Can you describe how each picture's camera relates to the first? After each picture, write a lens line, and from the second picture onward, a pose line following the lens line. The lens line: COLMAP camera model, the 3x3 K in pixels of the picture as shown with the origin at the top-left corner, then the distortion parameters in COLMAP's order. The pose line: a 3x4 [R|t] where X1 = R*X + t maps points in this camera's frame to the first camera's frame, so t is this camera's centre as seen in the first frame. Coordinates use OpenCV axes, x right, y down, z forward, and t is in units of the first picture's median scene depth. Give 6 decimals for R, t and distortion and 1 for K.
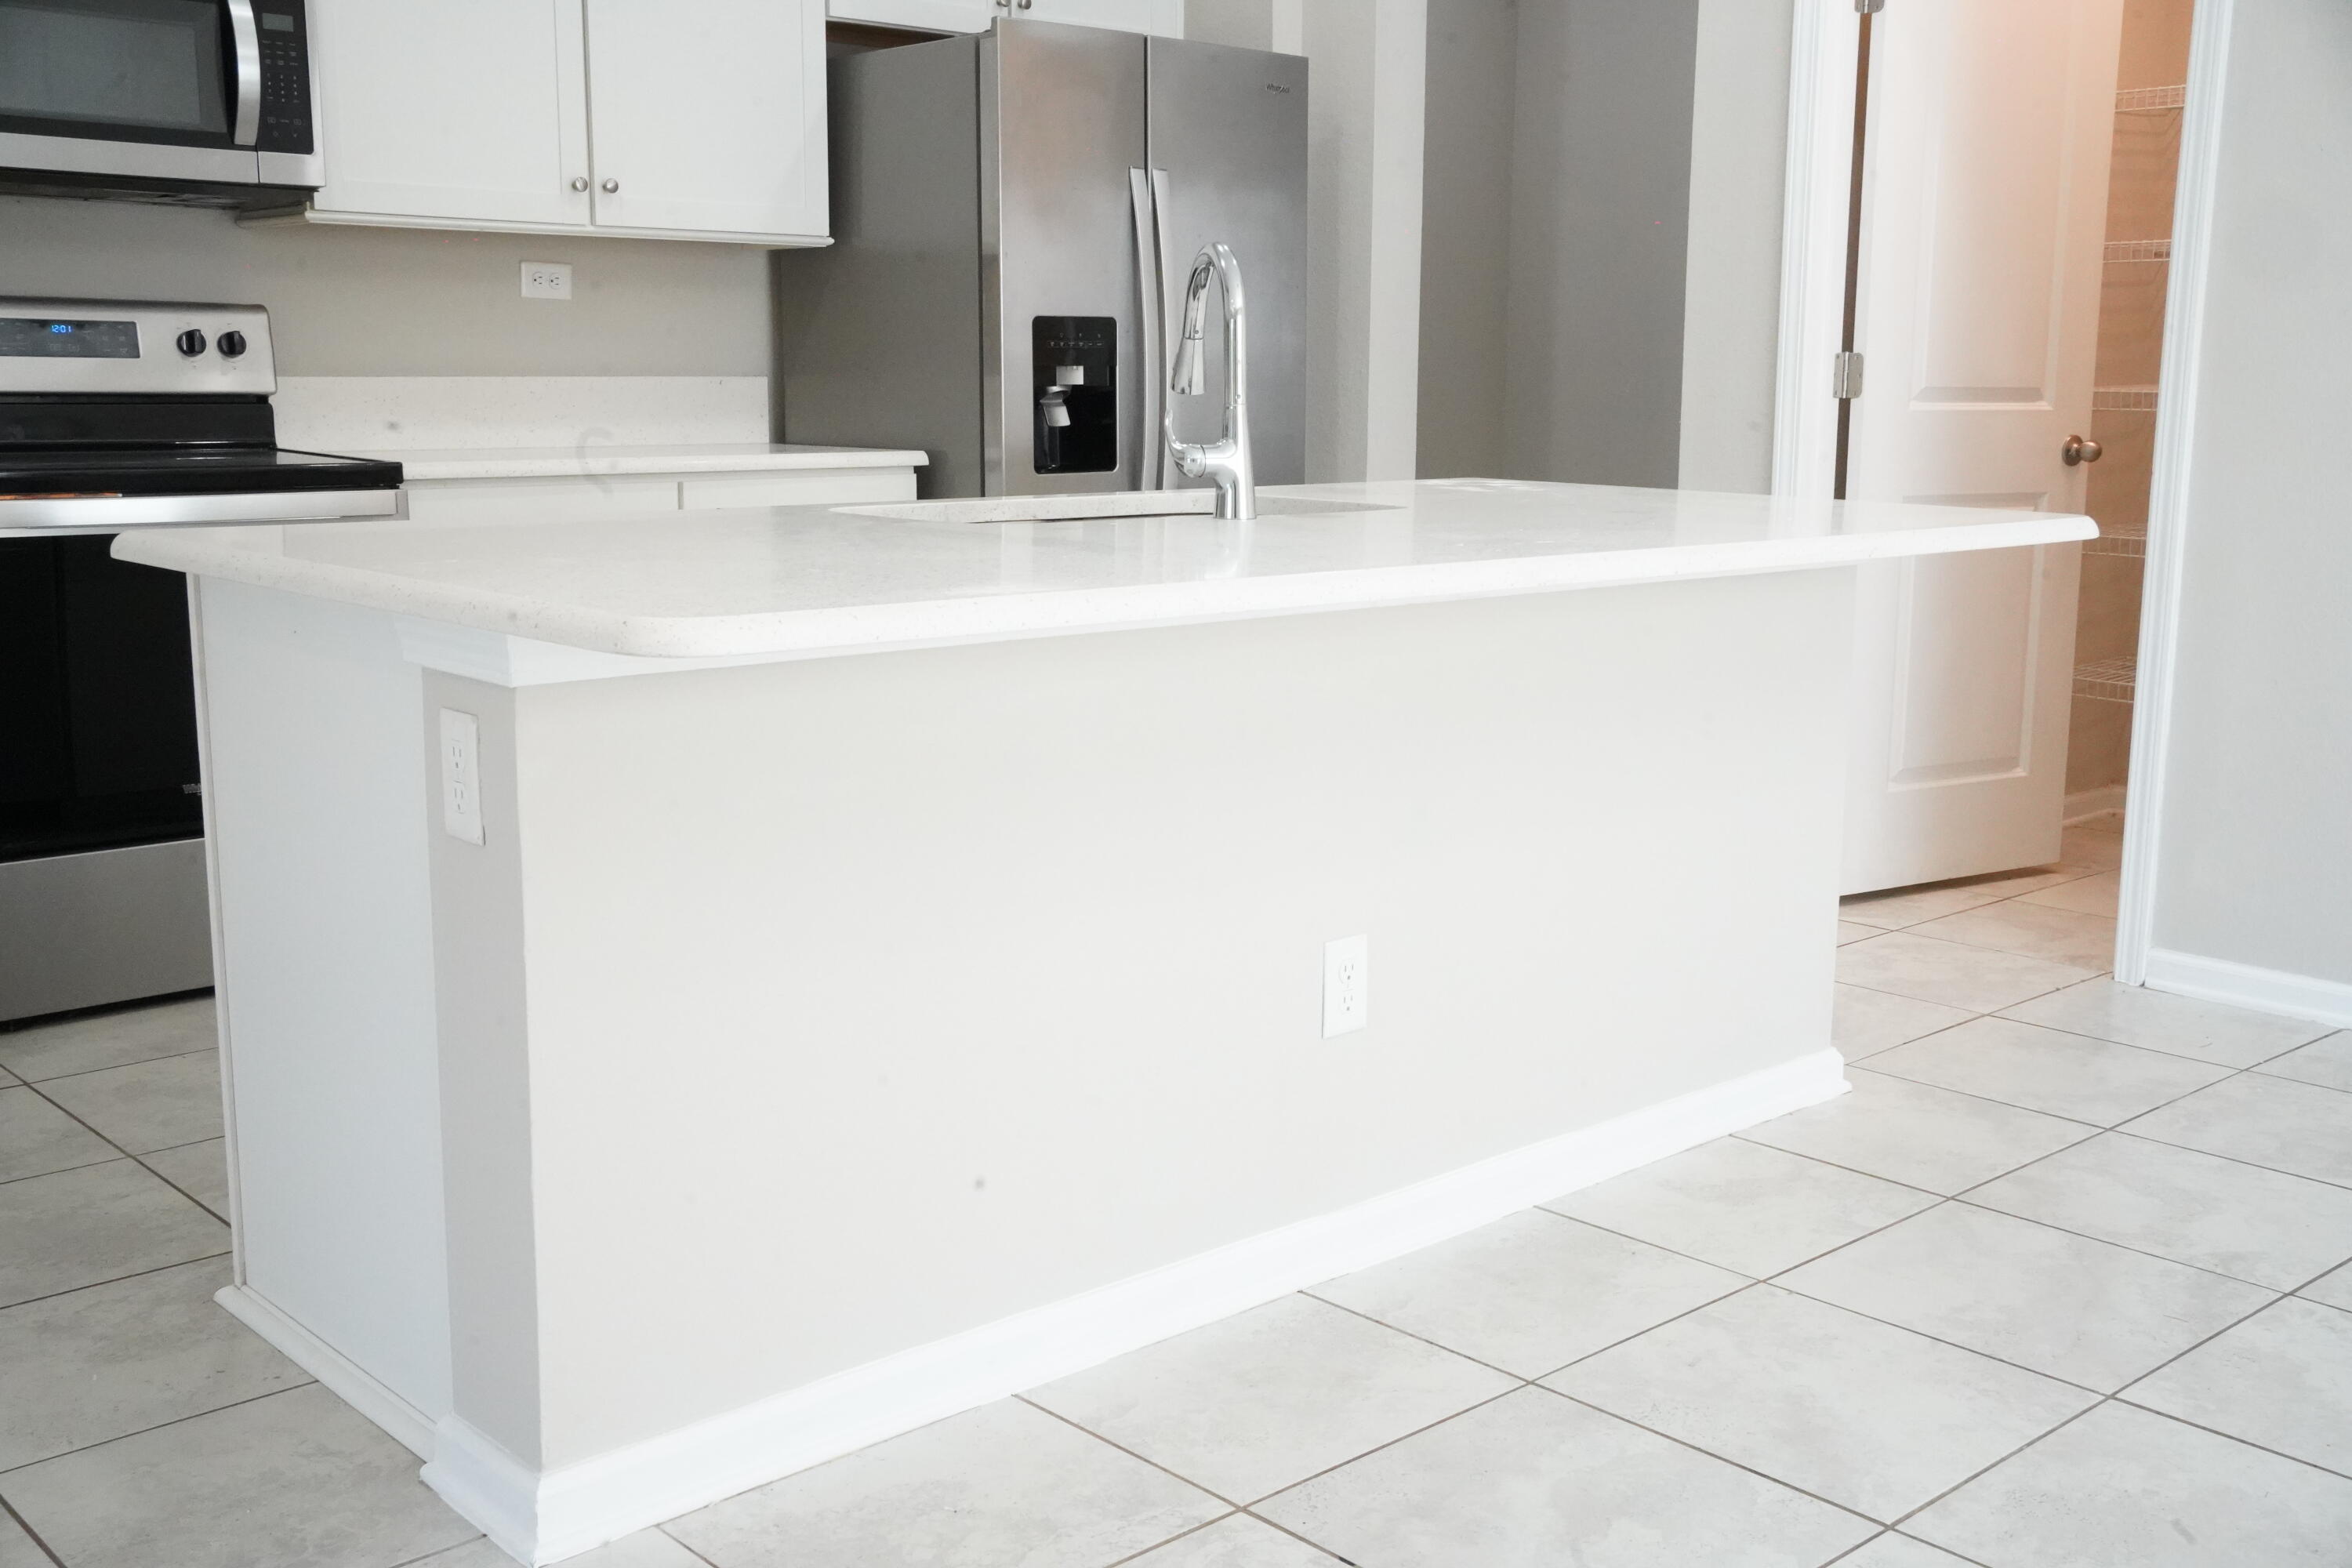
lens RADIAL K [[2351.6, 0, 1175.1], [0, 2351.6, 769.9], [0, 0, 1]] dist [-0.031339, 0.143343]
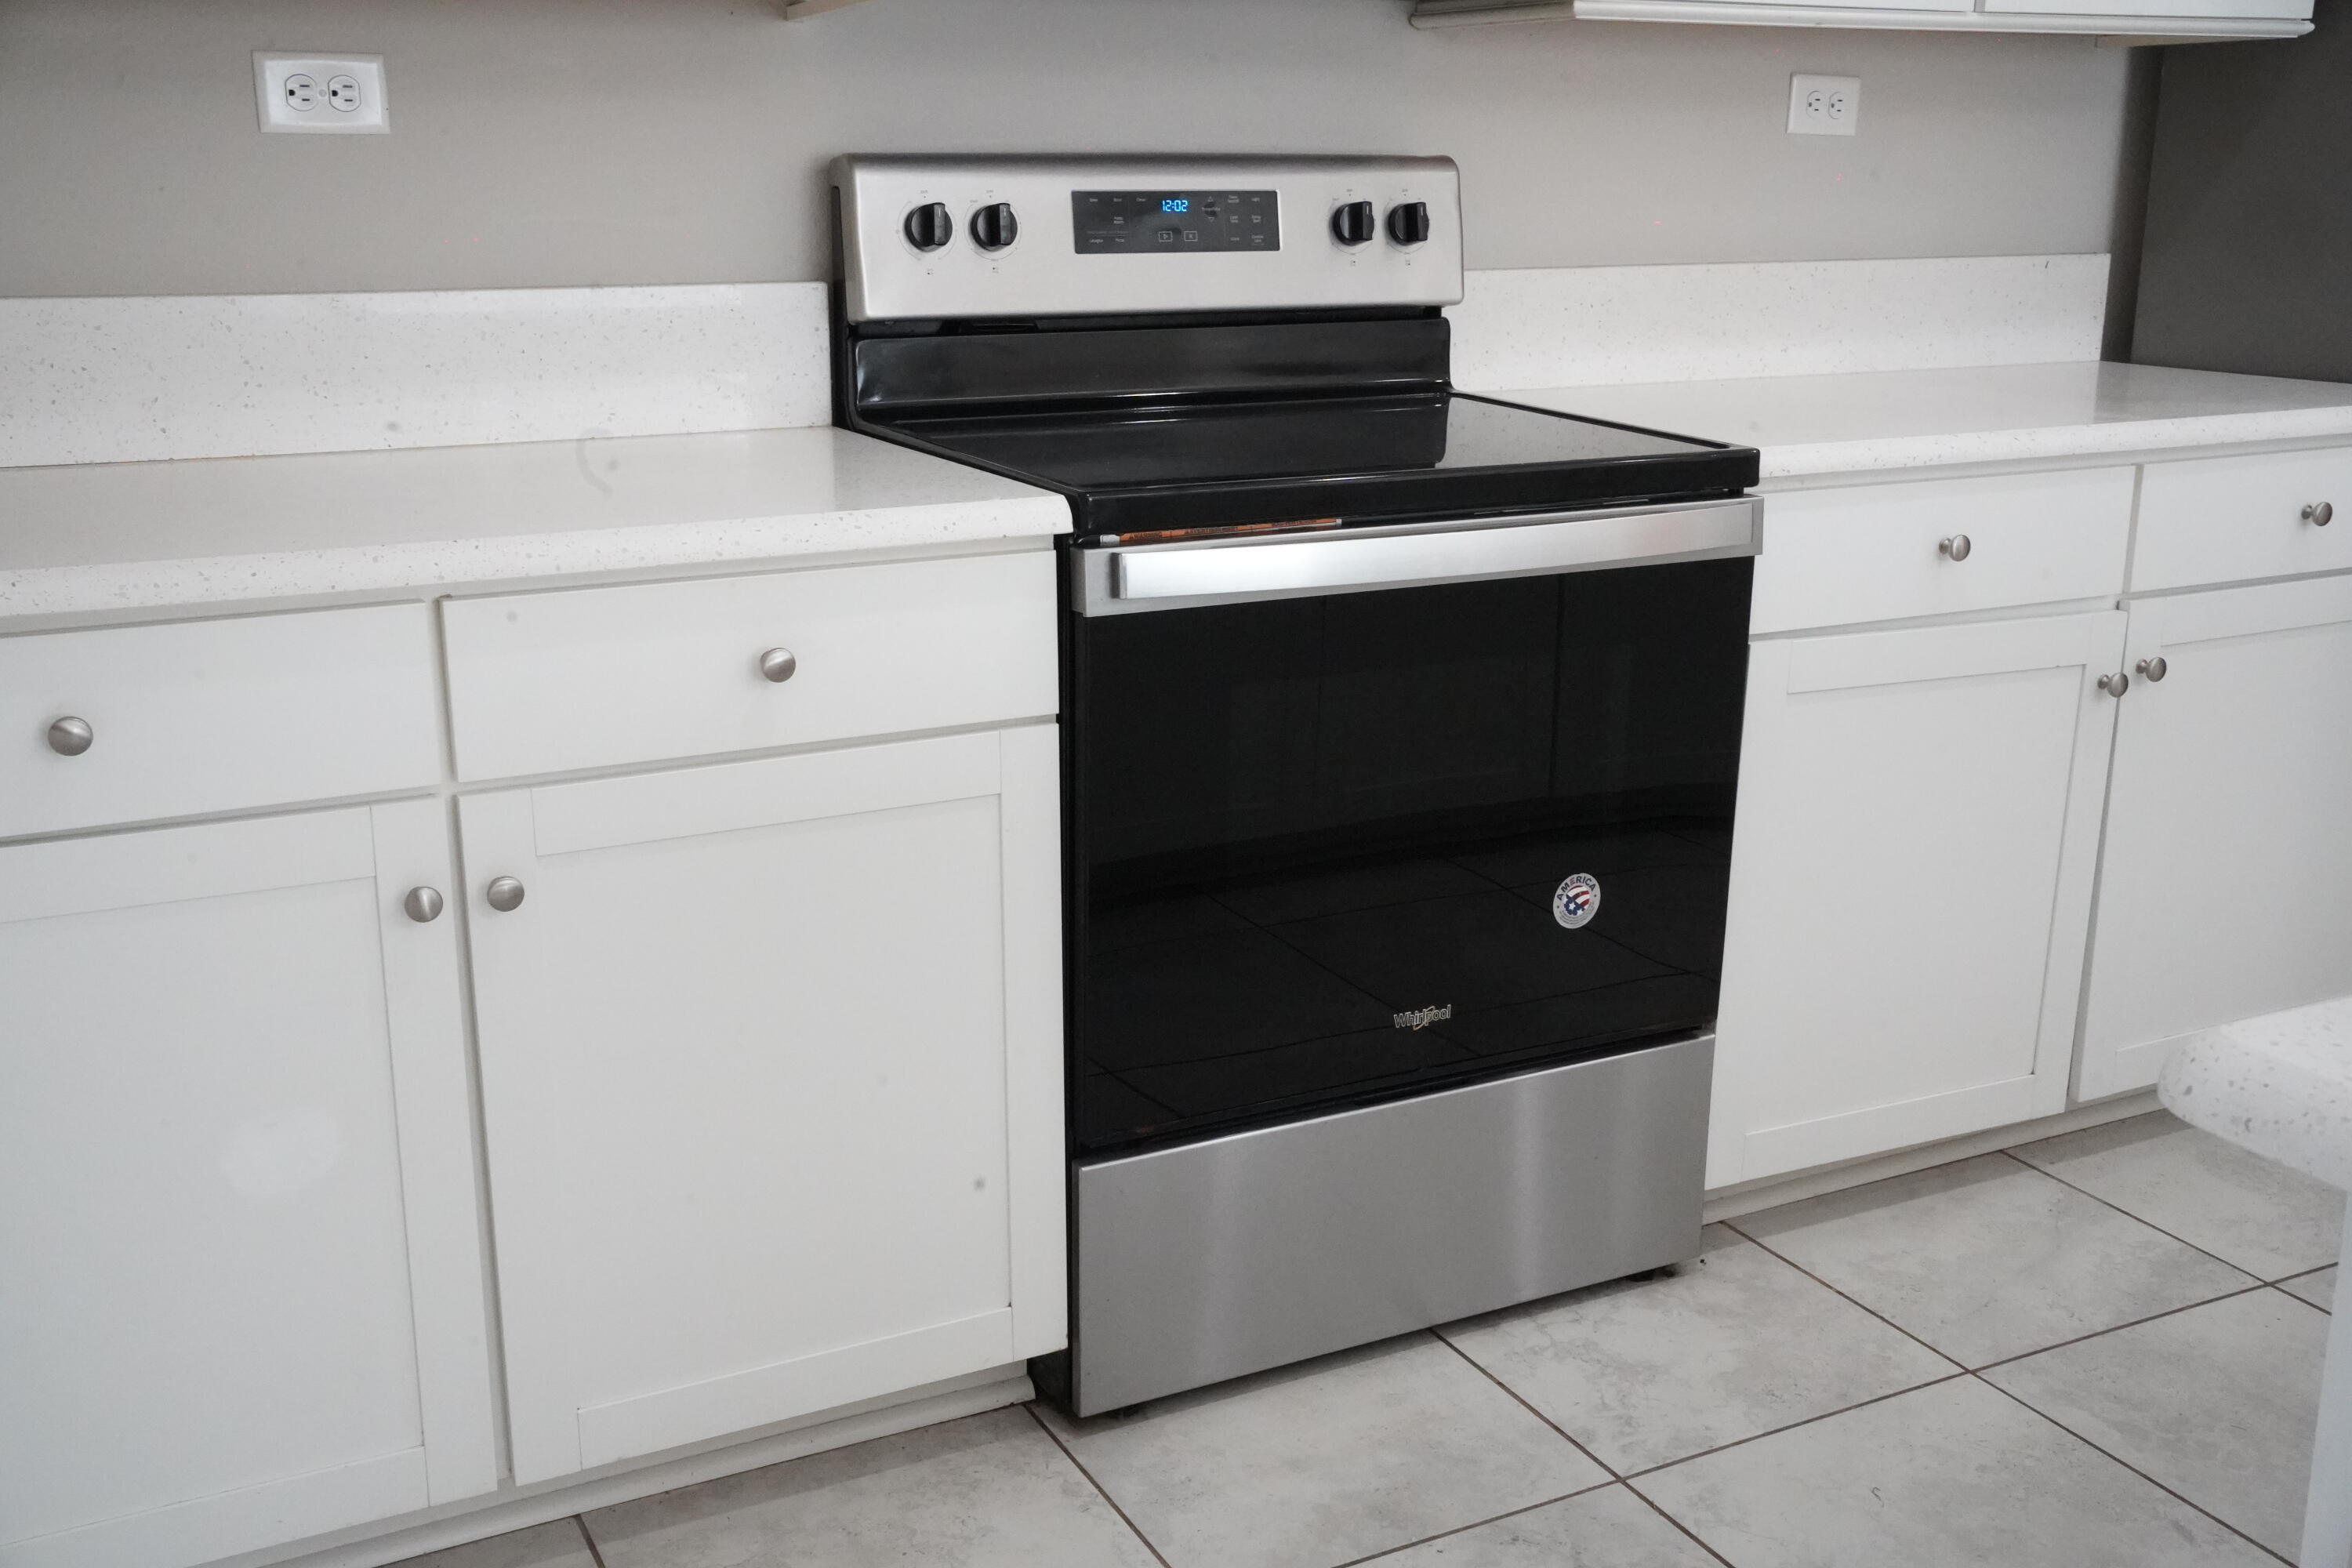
lens RADIAL K [[2351.6, 0, 1175.1], [0, 2351.6, 769.9], [0, 0, 1]] dist [-0.031339, 0.143343]
pose [[0.966009, 0.063657, -0.250548, -0.280390], [-0.041327, 0.994770, 0.093403, -0.088792], [0.255183, -0.079873, 0.963588, 0.361435]]
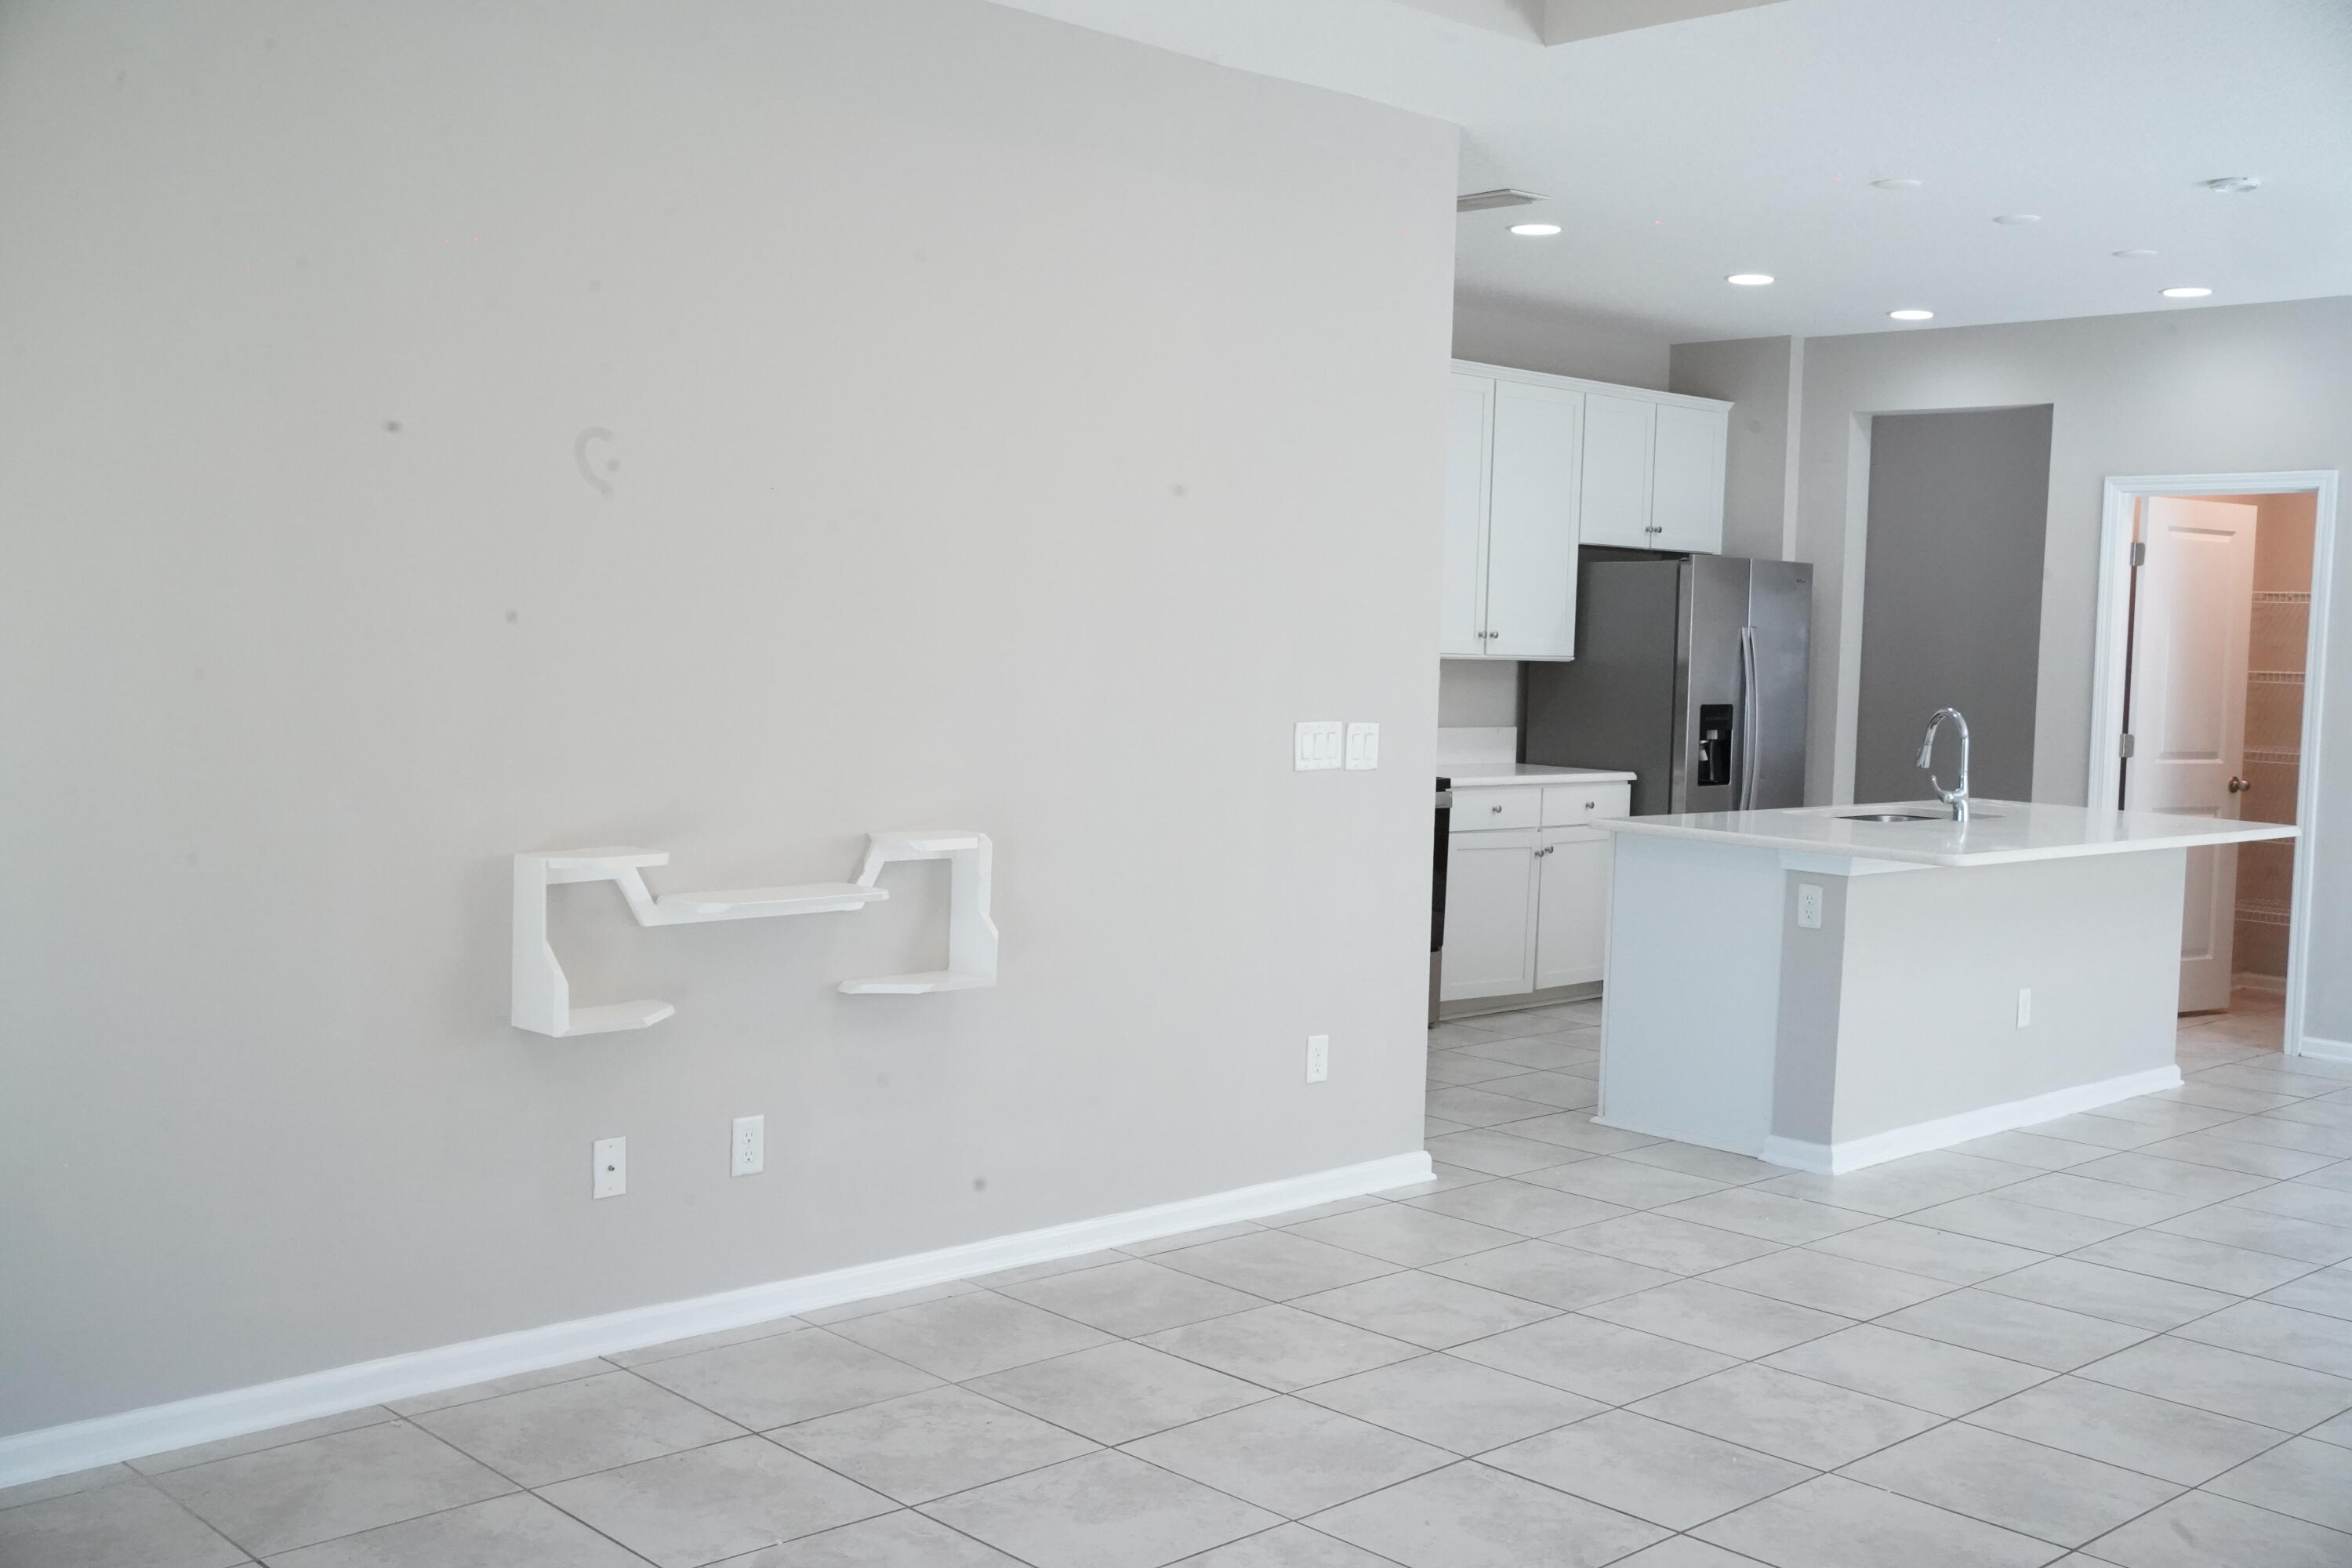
lens RADIAL K [[2351.6, 0, 1175.1], [0, 2351.6, 769.9], [0, 0, 1]] dist [-0.031339, 0.143343]
pose [[0.999375, 0.022300, 0.027431, -0.549130], [-0.019143, 0.993704, -0.110391, 0.080769], [-0.029720, 0.109797, 0.993510, -0.898846]]
